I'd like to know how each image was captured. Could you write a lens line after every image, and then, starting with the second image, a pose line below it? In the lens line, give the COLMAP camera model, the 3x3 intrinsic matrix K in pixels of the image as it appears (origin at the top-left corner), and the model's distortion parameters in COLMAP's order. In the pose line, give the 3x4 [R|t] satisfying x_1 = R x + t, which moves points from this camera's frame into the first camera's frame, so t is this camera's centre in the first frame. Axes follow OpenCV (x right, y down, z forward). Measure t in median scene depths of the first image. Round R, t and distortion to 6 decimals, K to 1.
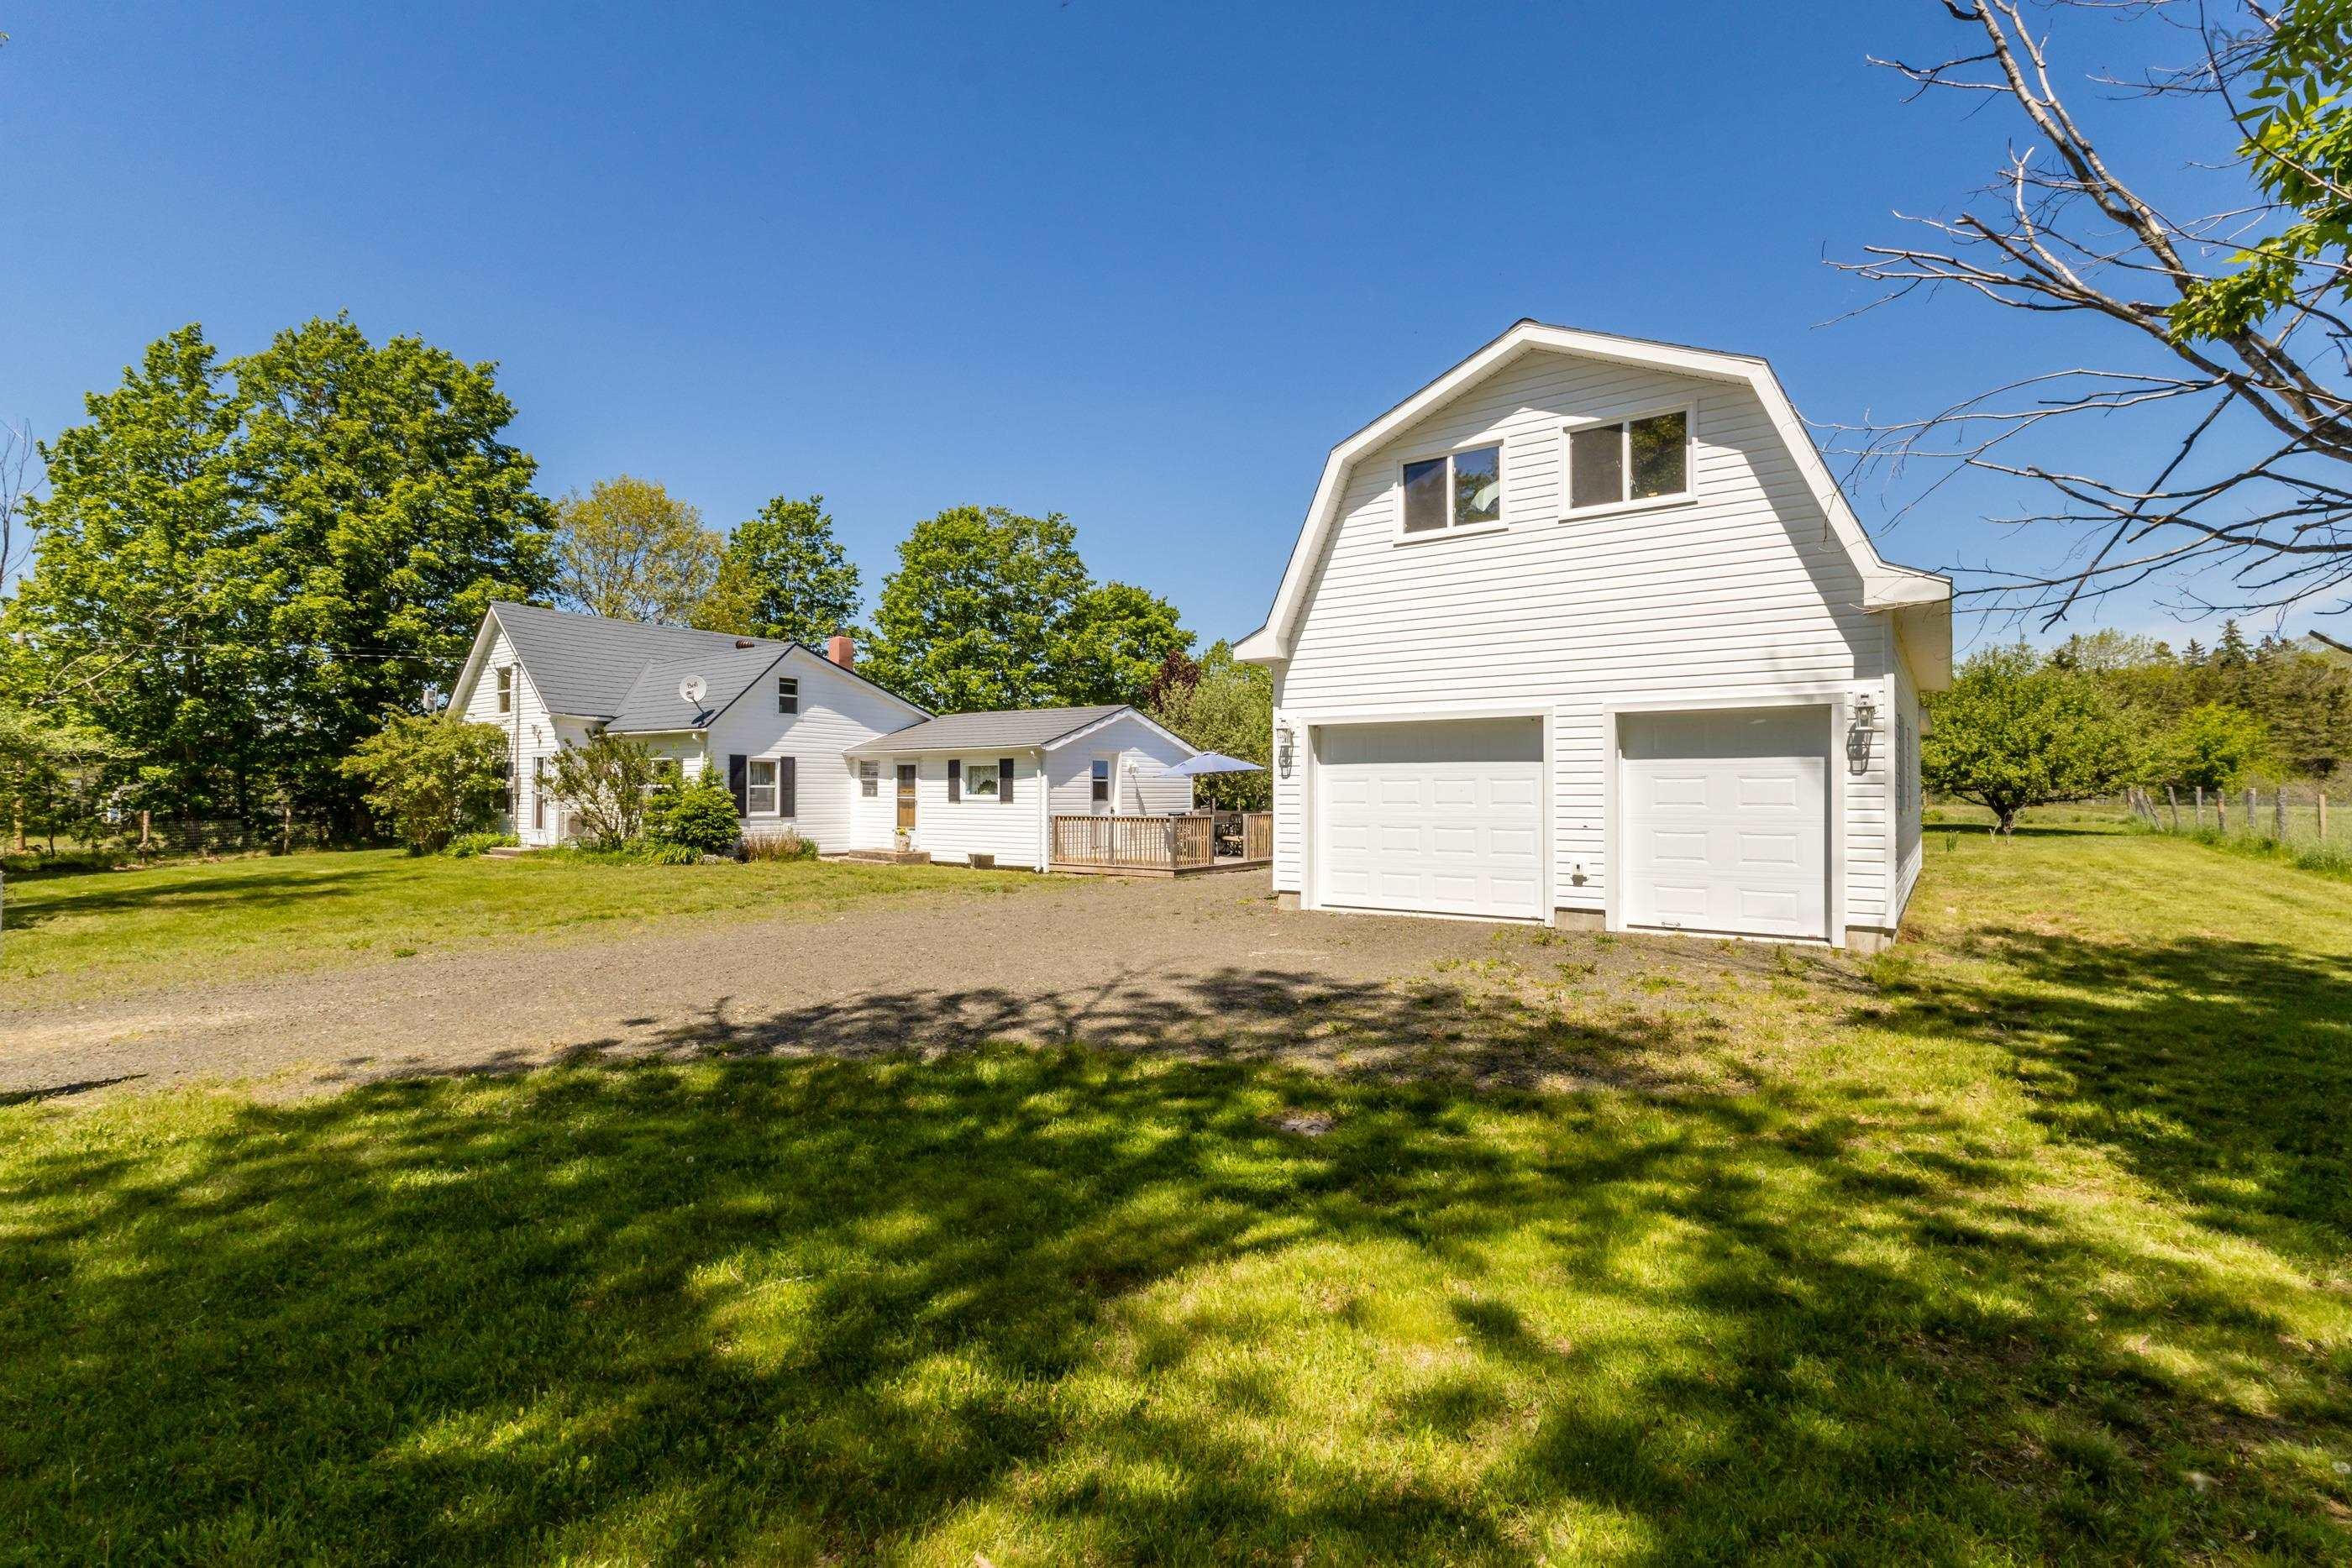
lens RADIAL K [[1070.3, 0, 1171.5], [0, 1070.3, 797.6], [0, 0, 1]] dist [0.005336, -0.000703]
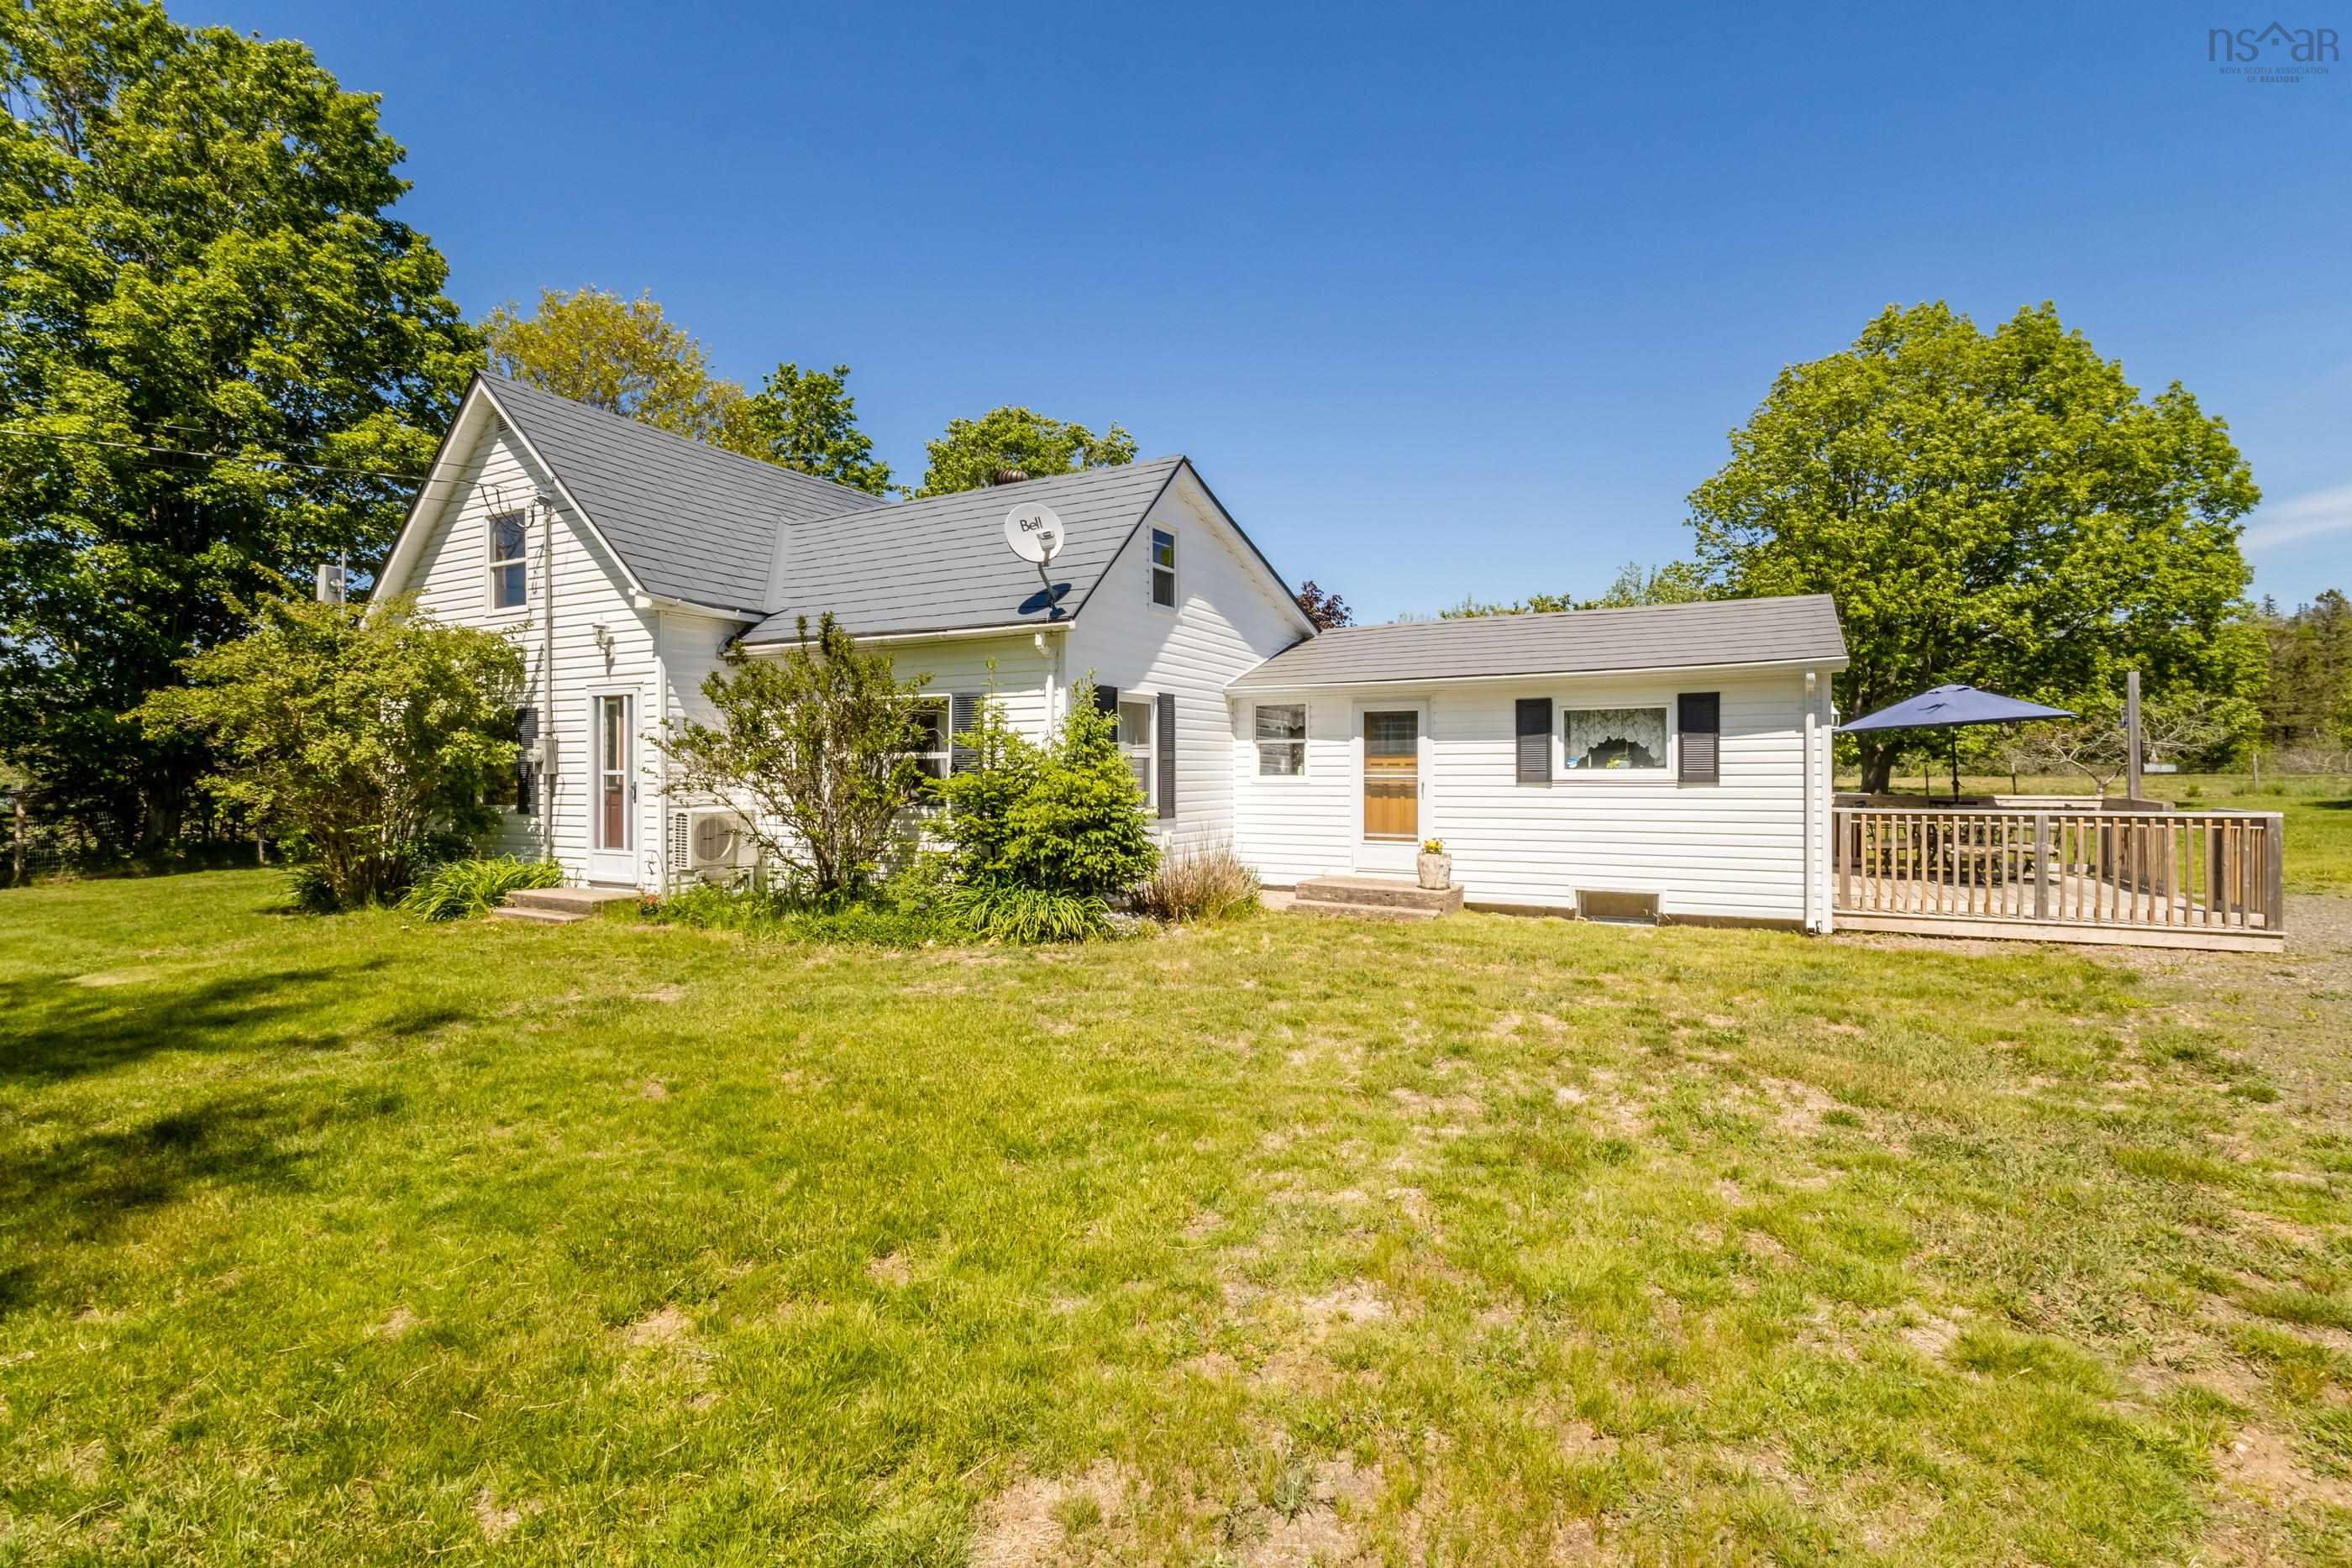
lens RADIAL K [[1070.3, 0, 1182.7], [0, 1070.3, 781.9], [0, 0, 1]] dist [0.005336, -0.000703]
pose [[0.991893, -0.007967, 0.126824, -0.414833], [0.007161, 0.999951, 0.006805, -0.001394], [-0.126872, -0.005842, 0.991902, 0.520420]]
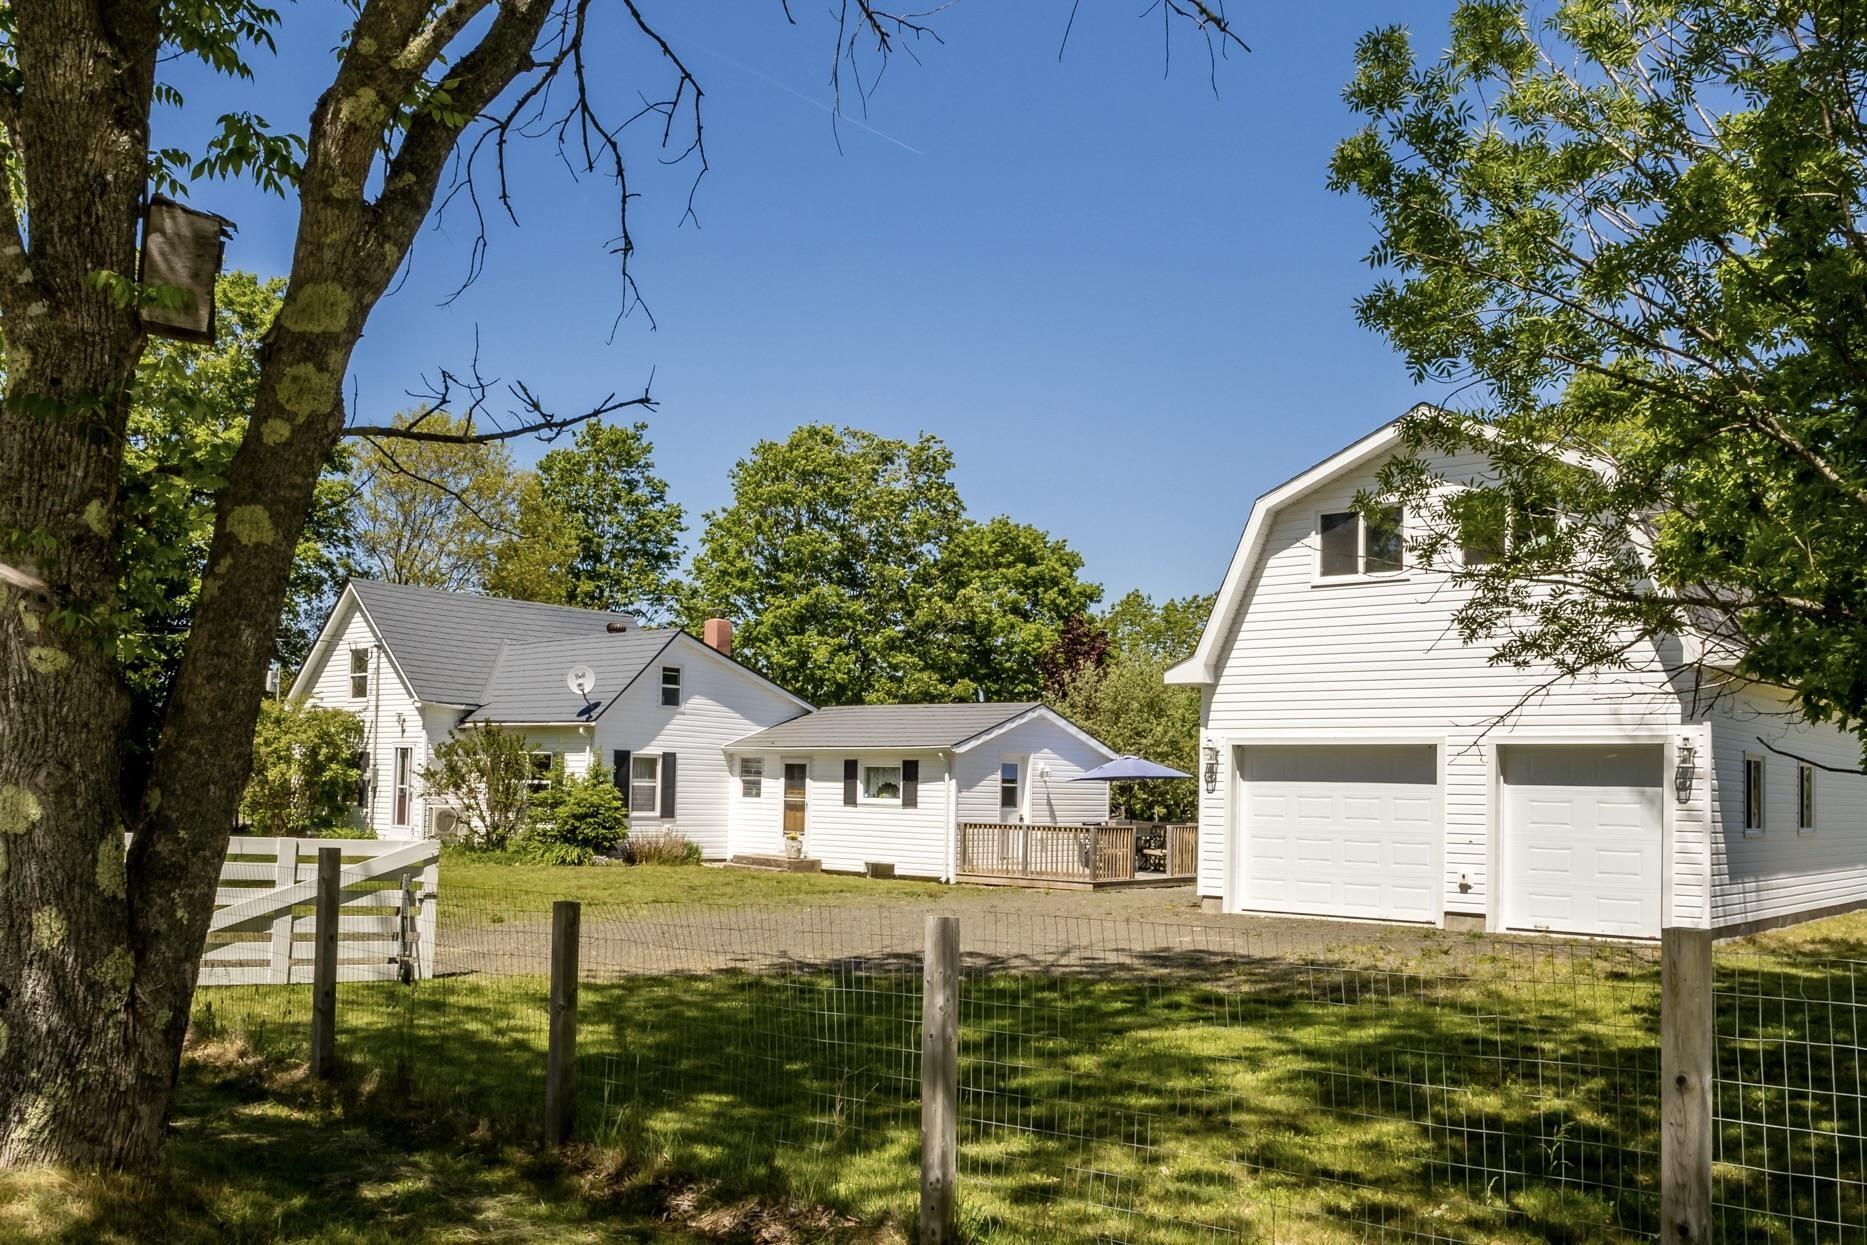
lens RADIAL K [[1572.0, 0, 928.3], [0, 1572.0, 759.2], [0, 0, 1]] dist [0.010856, 0.010557]
pose [[0.996631, 0.018751, -0.079844, -0.028173], [-0.020792, 0.999476, -0.024803, -0.003432], [0.079337, 0.026380, 0.996499, -0.332452]]
